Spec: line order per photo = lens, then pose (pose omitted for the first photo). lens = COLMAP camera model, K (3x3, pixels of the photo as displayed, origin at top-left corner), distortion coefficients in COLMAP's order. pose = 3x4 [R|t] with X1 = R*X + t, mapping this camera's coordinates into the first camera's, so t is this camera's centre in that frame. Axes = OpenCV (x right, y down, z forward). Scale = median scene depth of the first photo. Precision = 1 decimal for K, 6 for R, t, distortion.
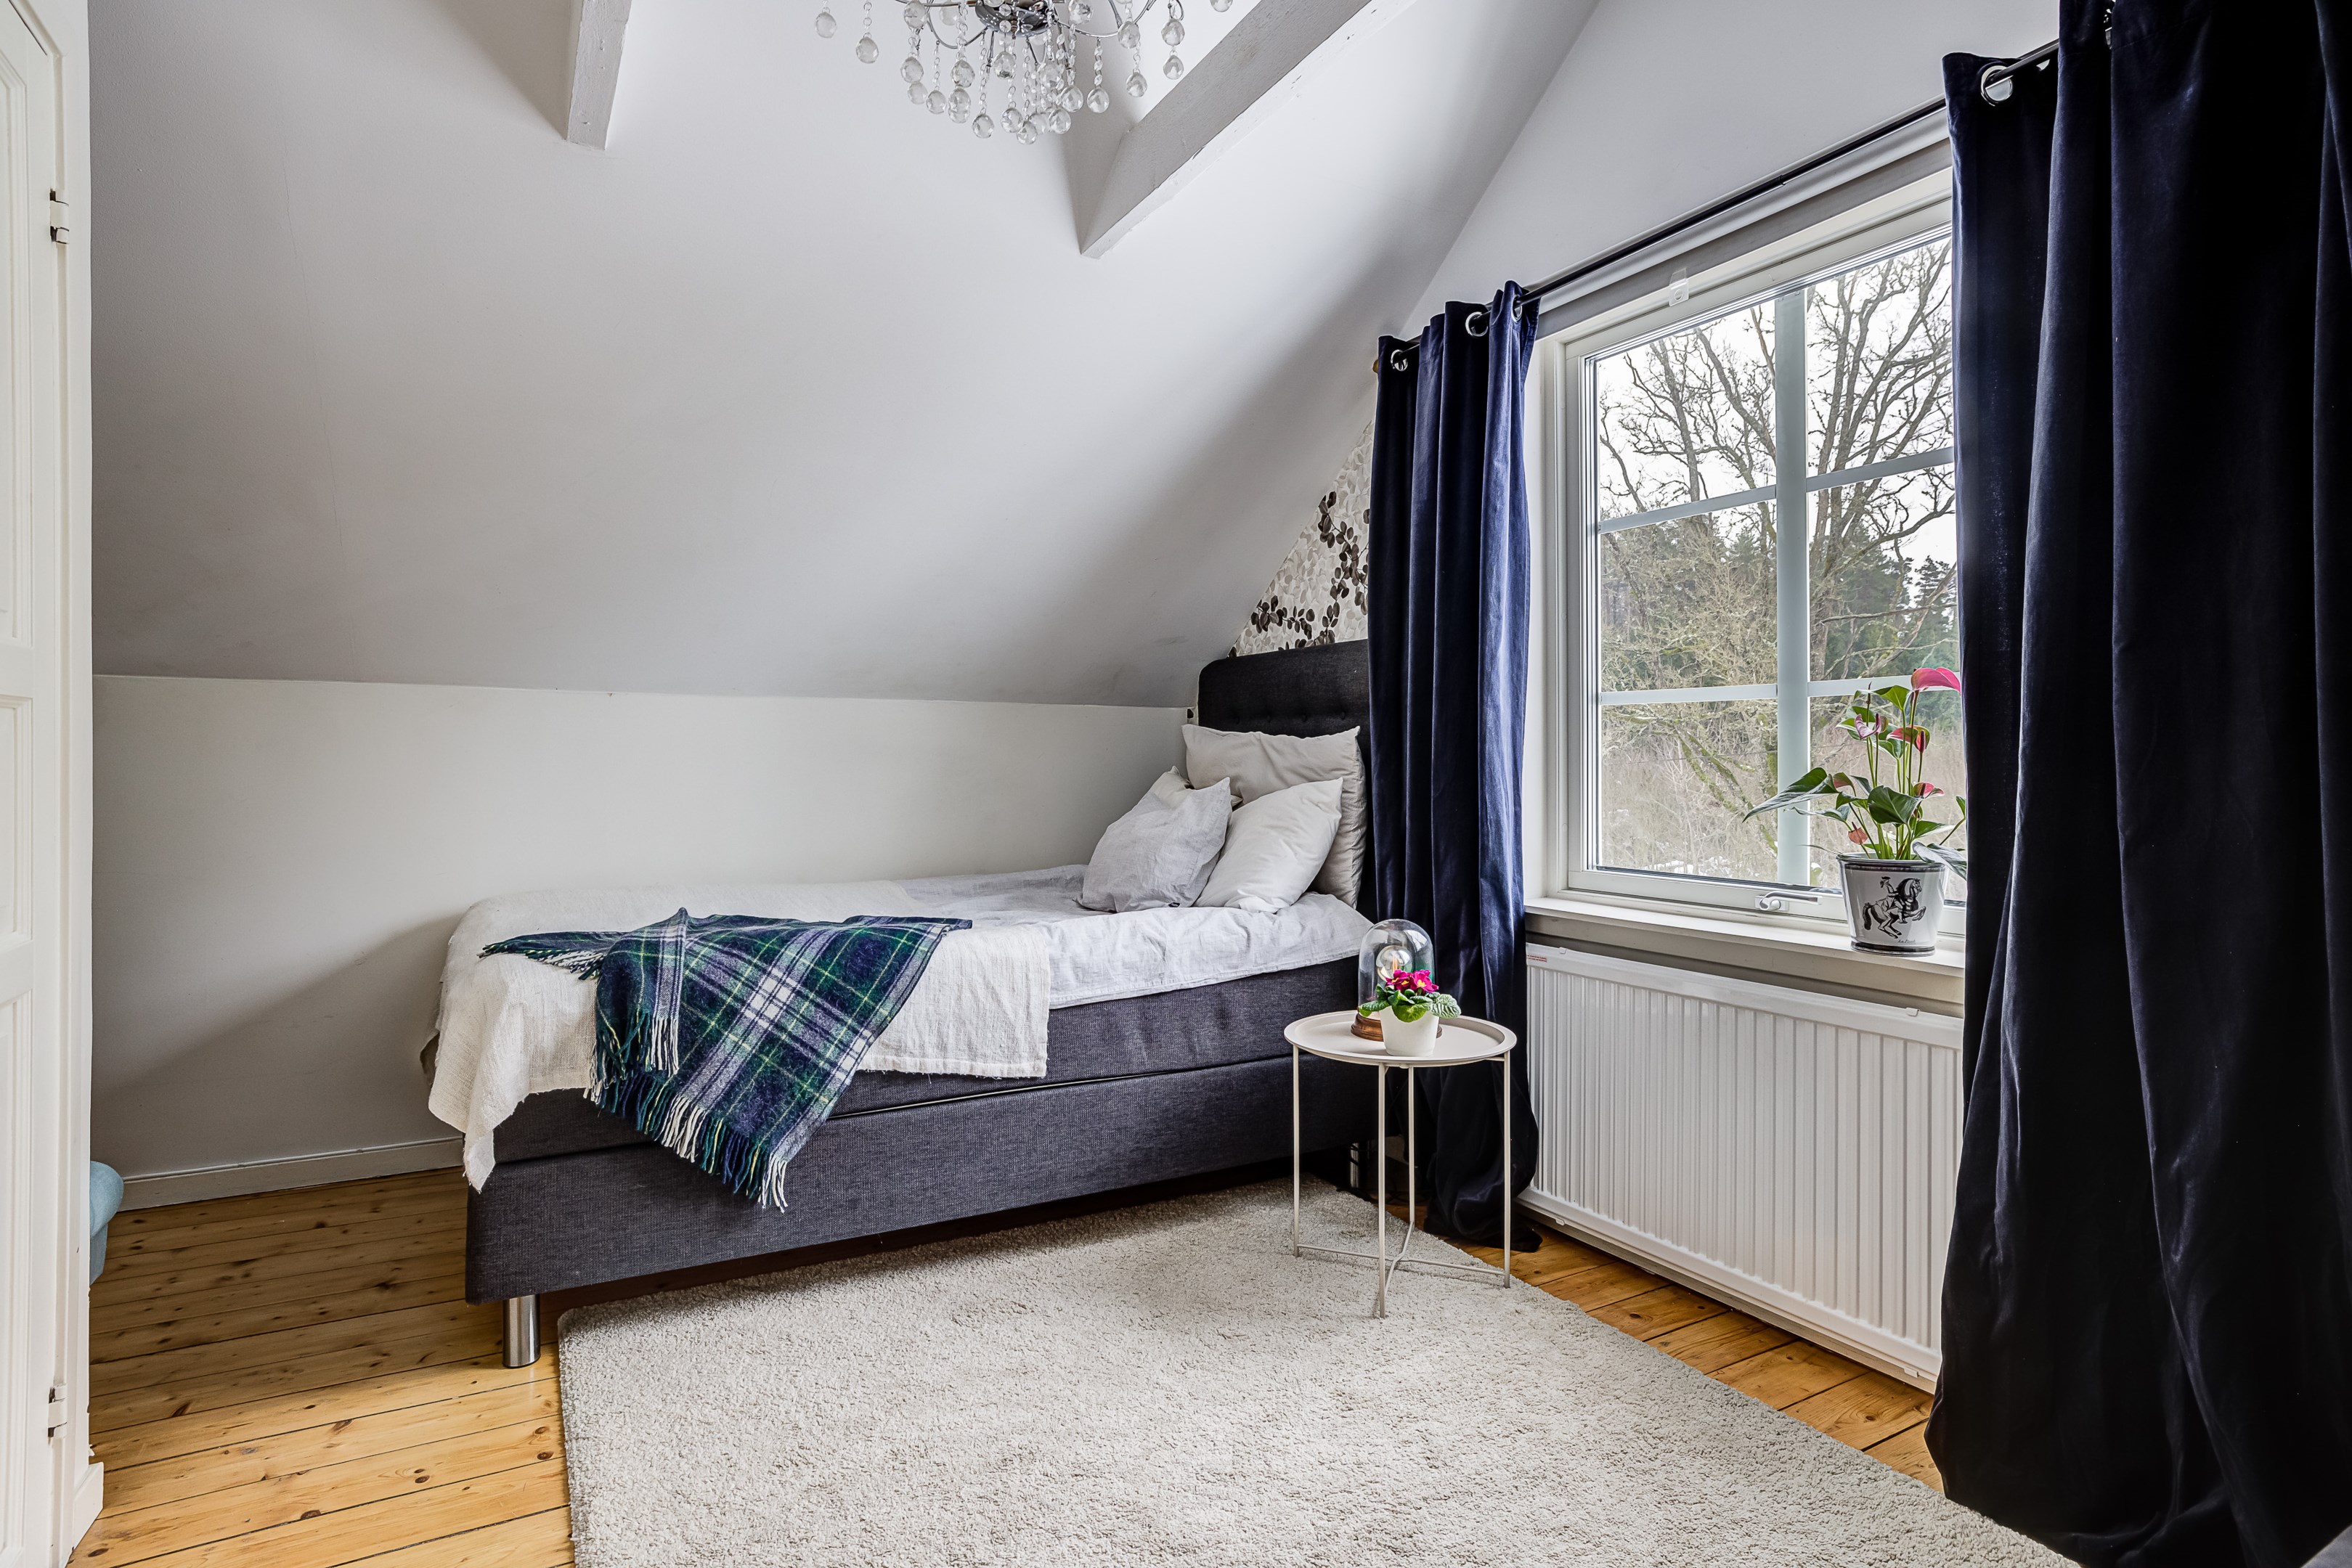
lens RADIAL K [[1212.1, 0, 1173.2], [0, 1212.1, 768.7], [0, 0, 1]] dist [-0.031995, 0.017321]
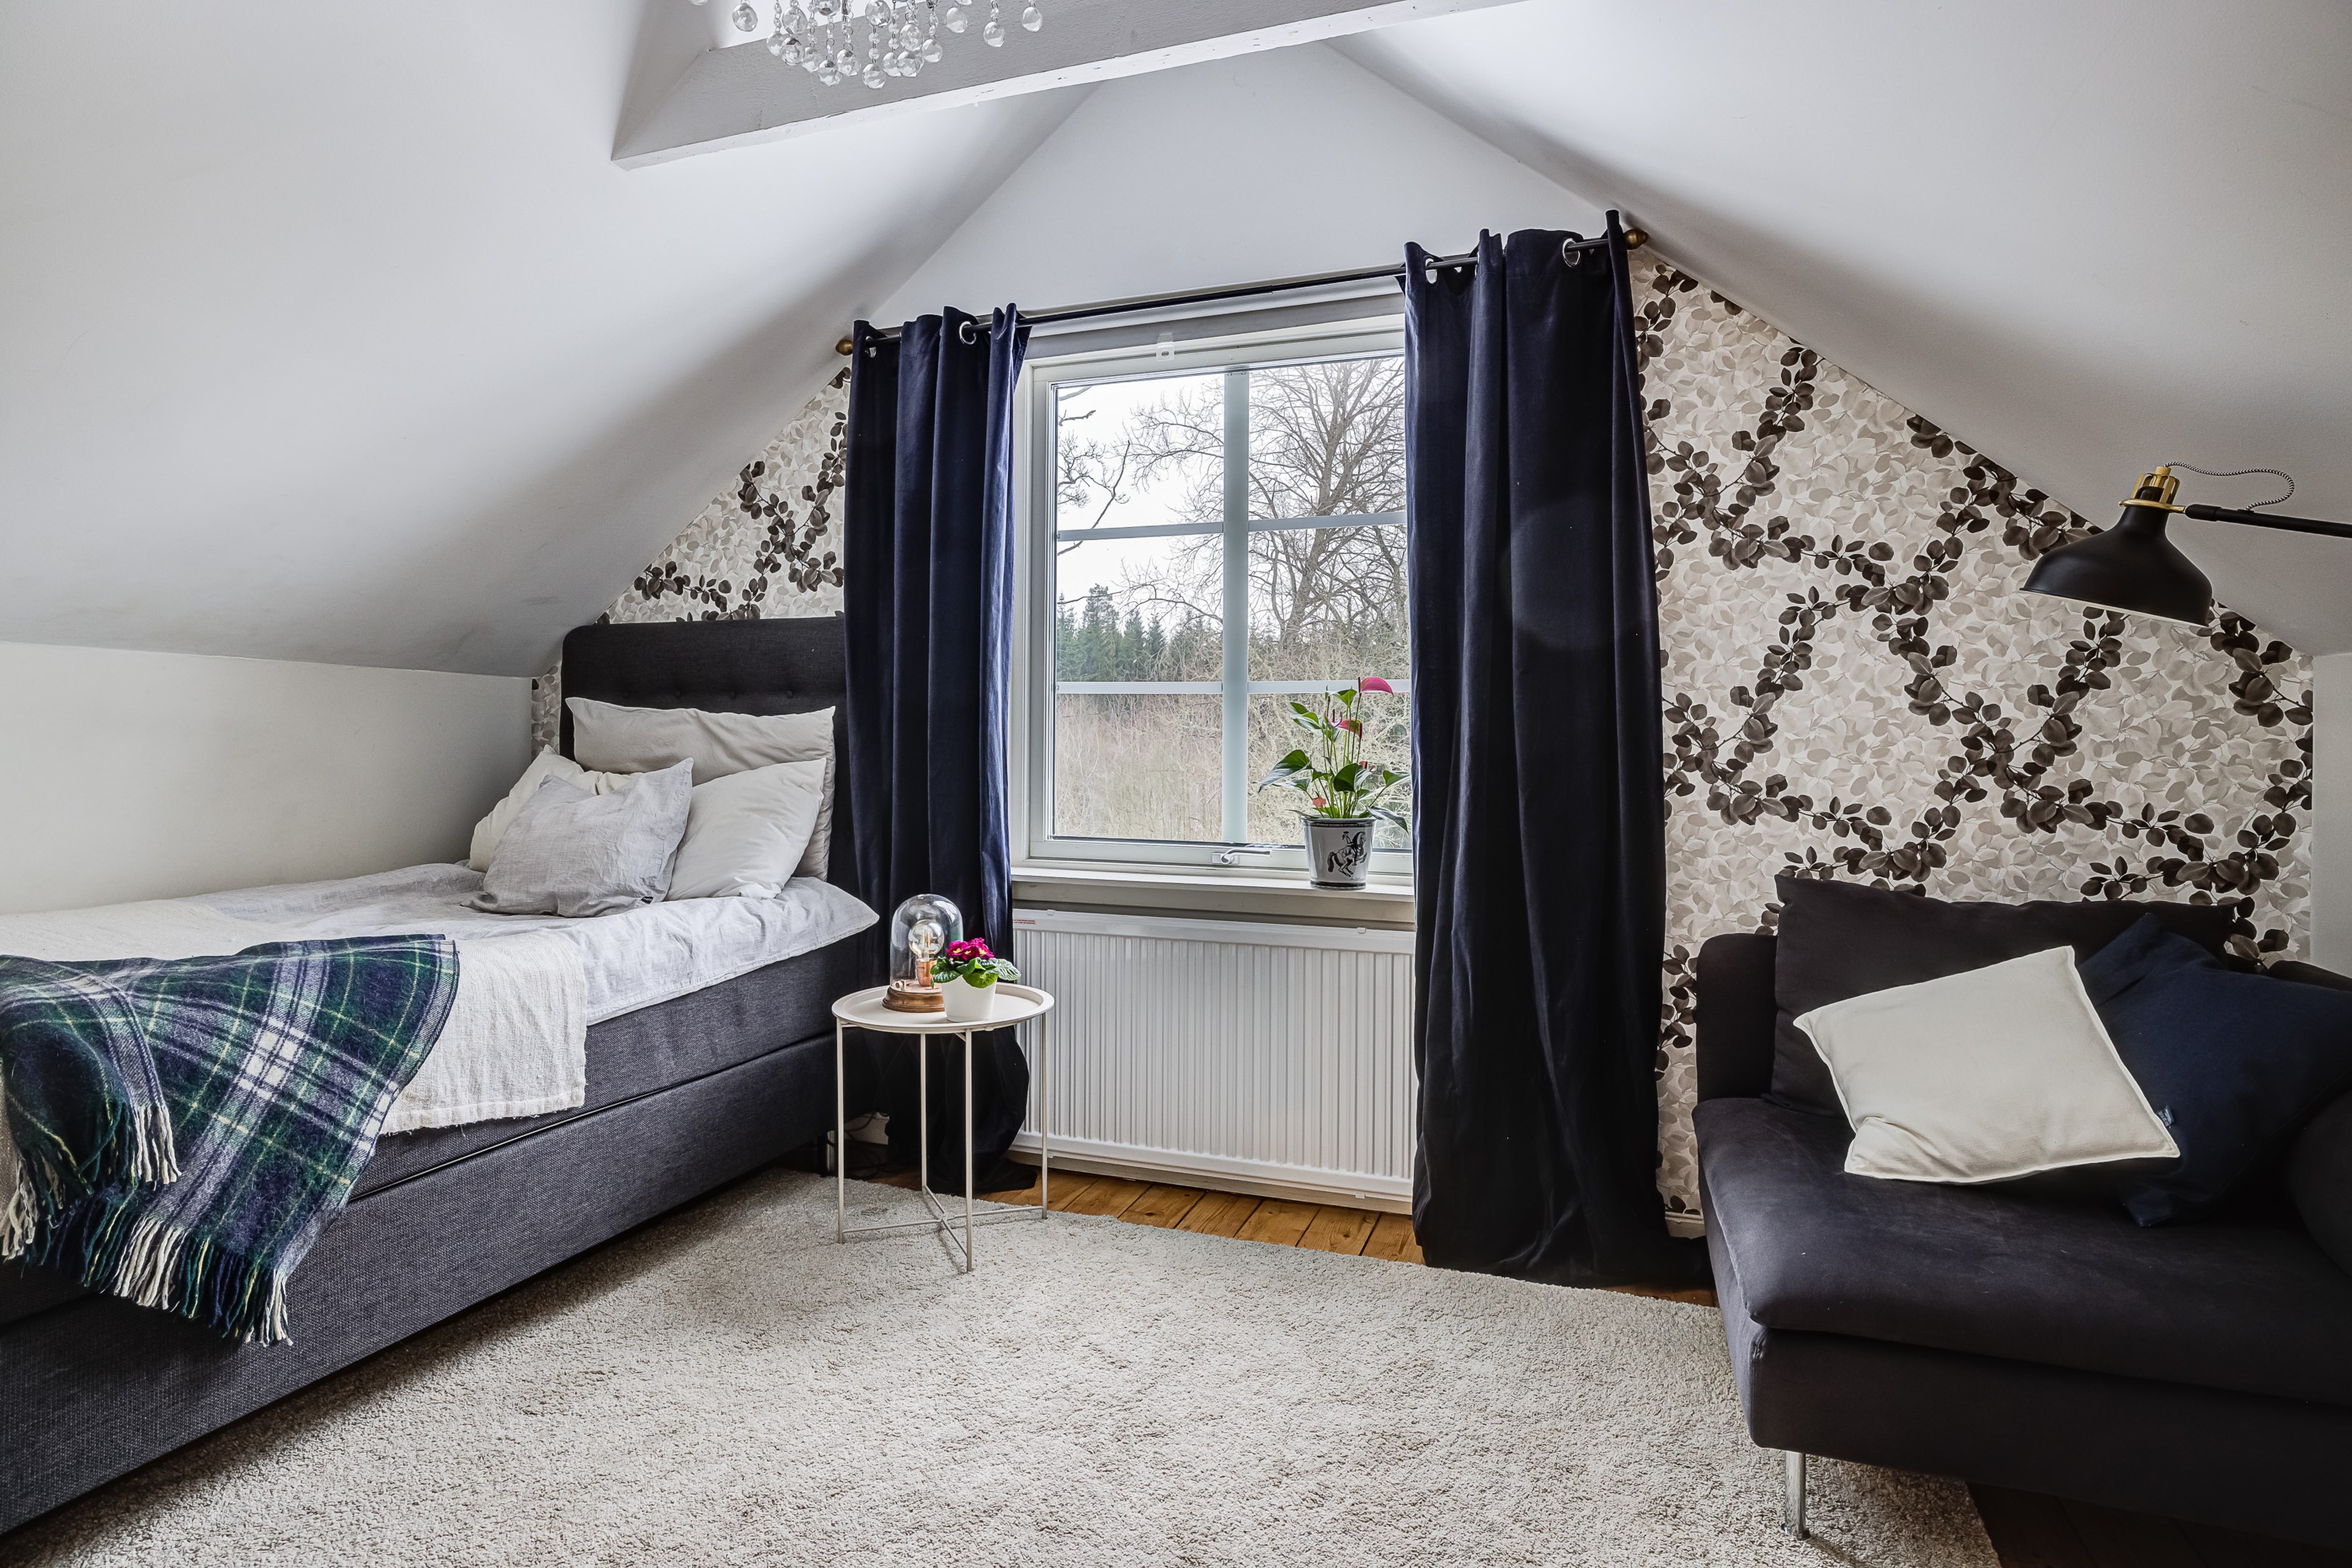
lens RADIAL K [[1212.1, 0, 1189.9], [0, 1212.1, 747.8], [0, 0, 1]] dist [-0.031995, 0.017321]
pose [[0.757009, 0.004201, 0.653391, -0.344576], [-0.003713, 0.999991, -0.002128, 0.000016], [-0.653394, -0.000815, 0.757018, 0.072082]]
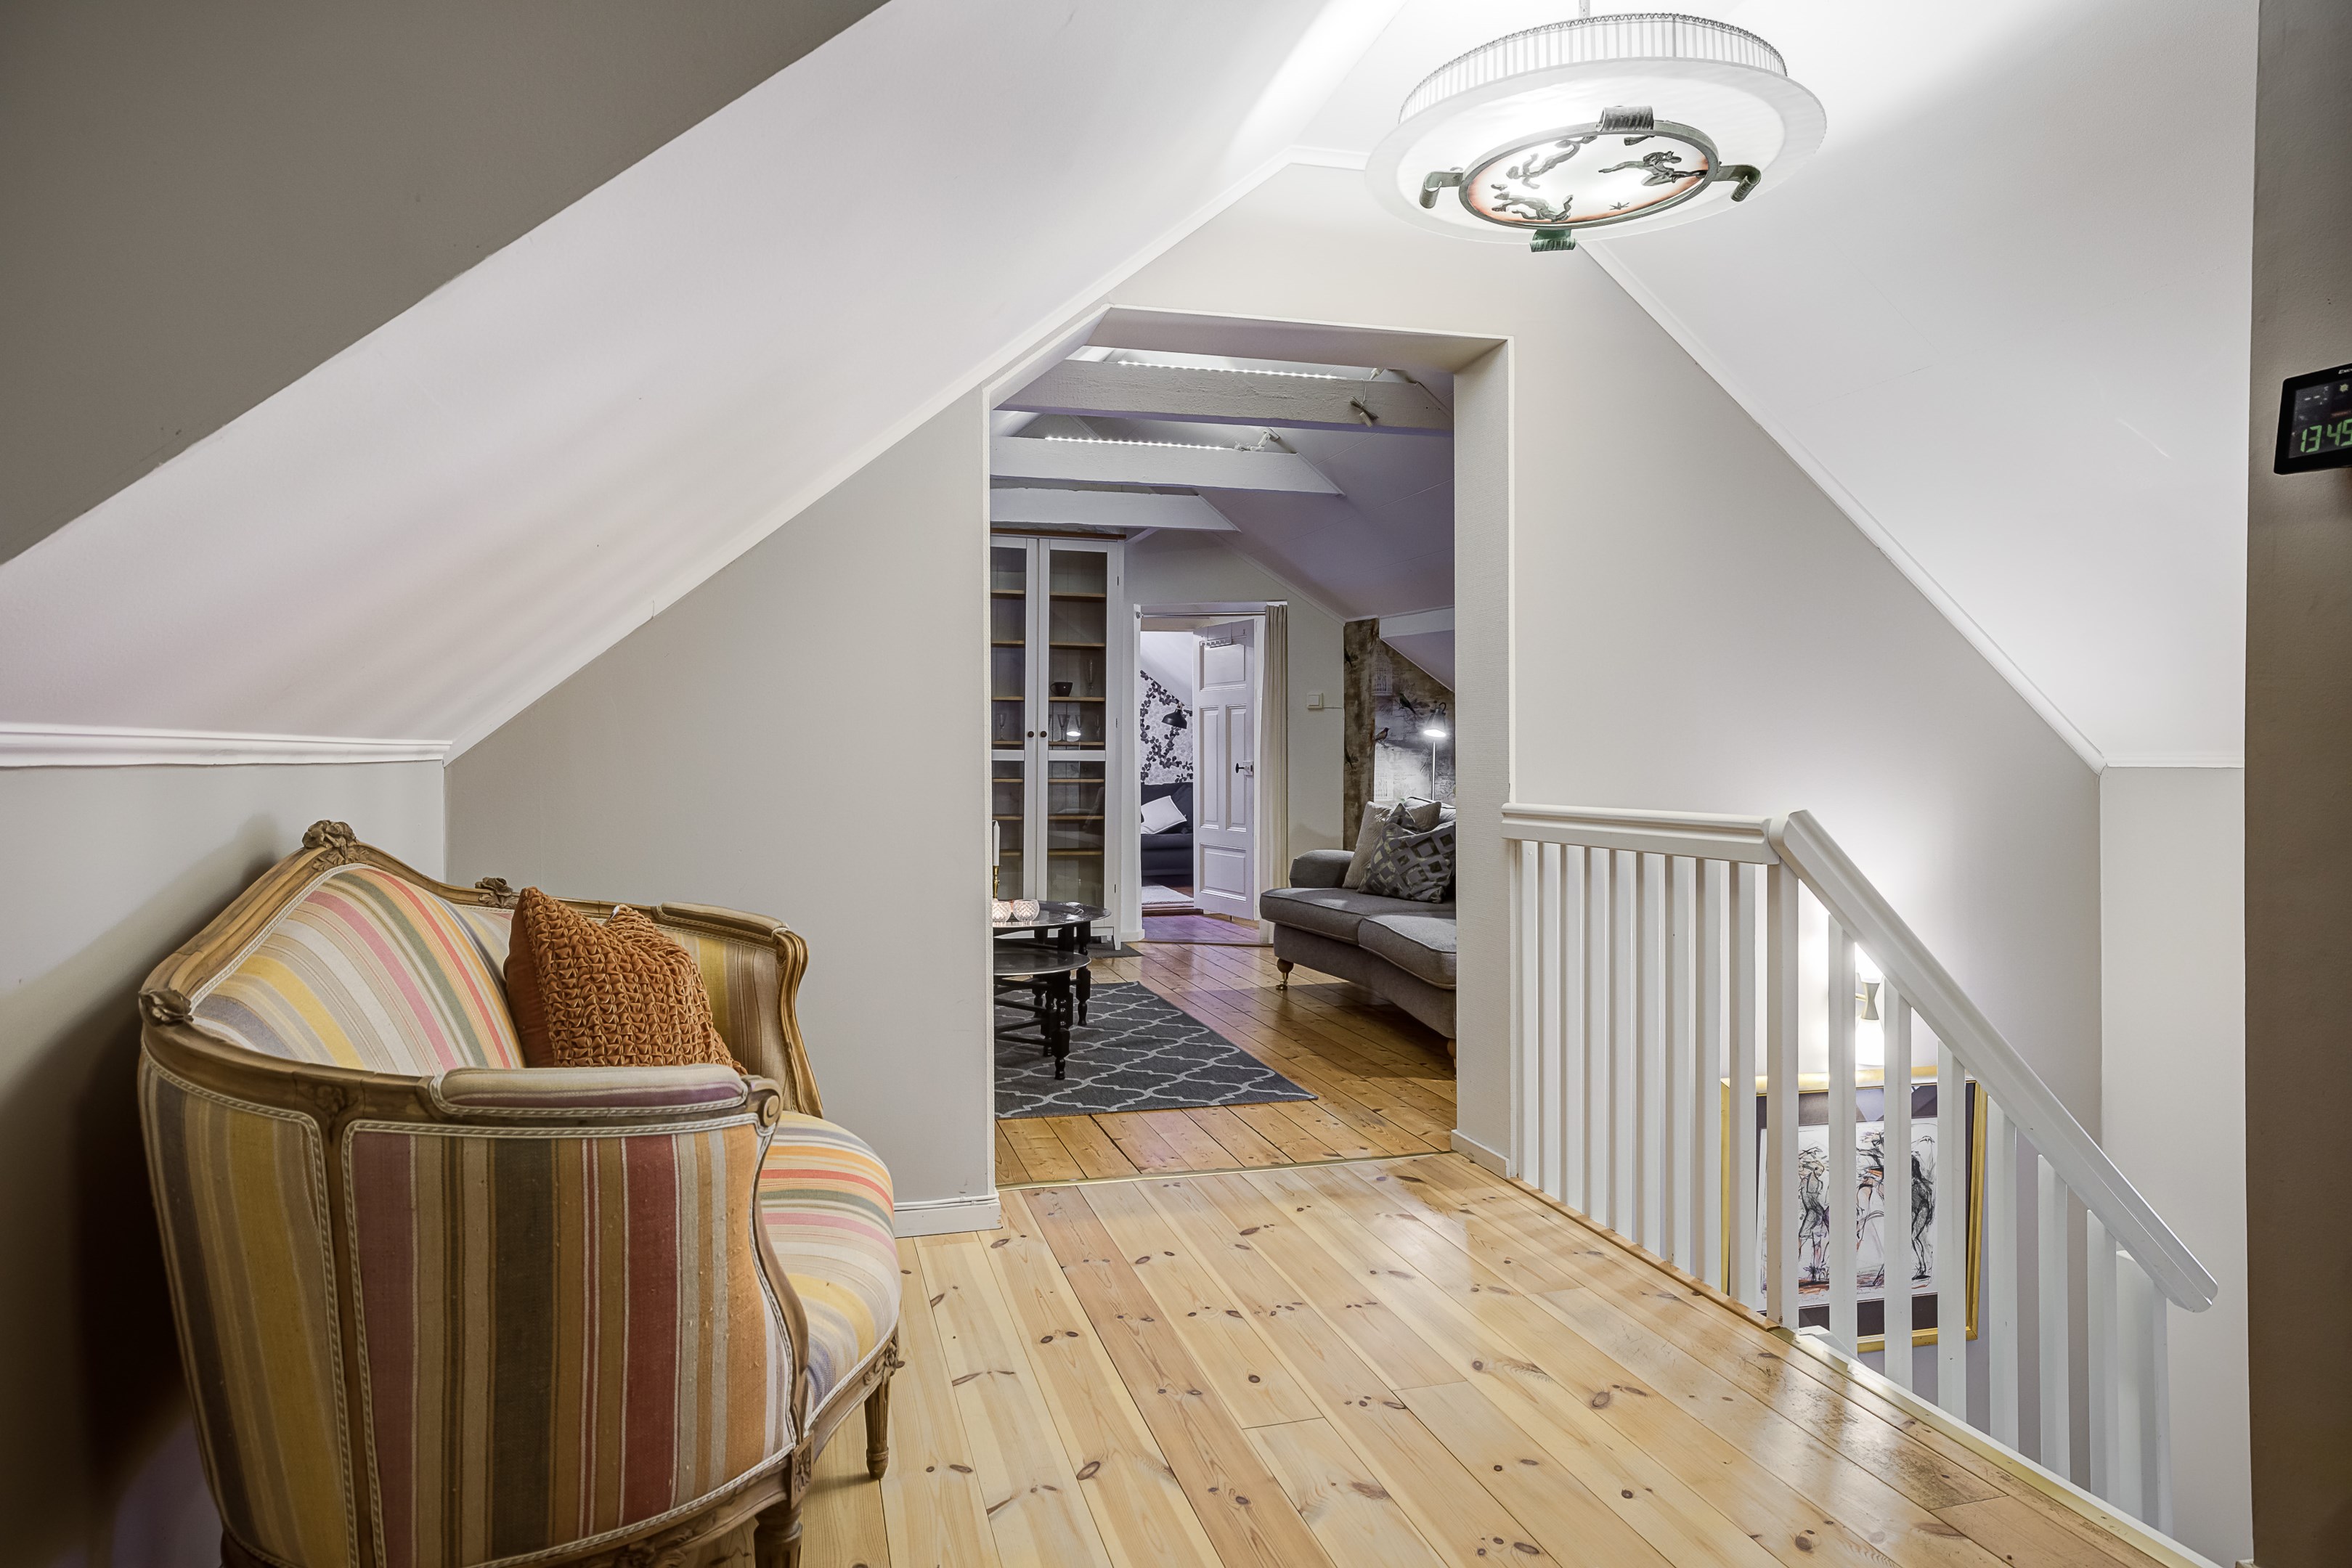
lens RADIAL K [[1445.1, 0, 1174.5], [0, 1445.1, 766.1], [0, 0, 1]] dist [0.001602, 0.000033]
pose [[0.252705, -0.011390, 0.967476, -2.911297], [0.009679, 0.999910, 0.009243, 0.006132], [-0.967495, 0.007029, 0.252792, -0.629275]]
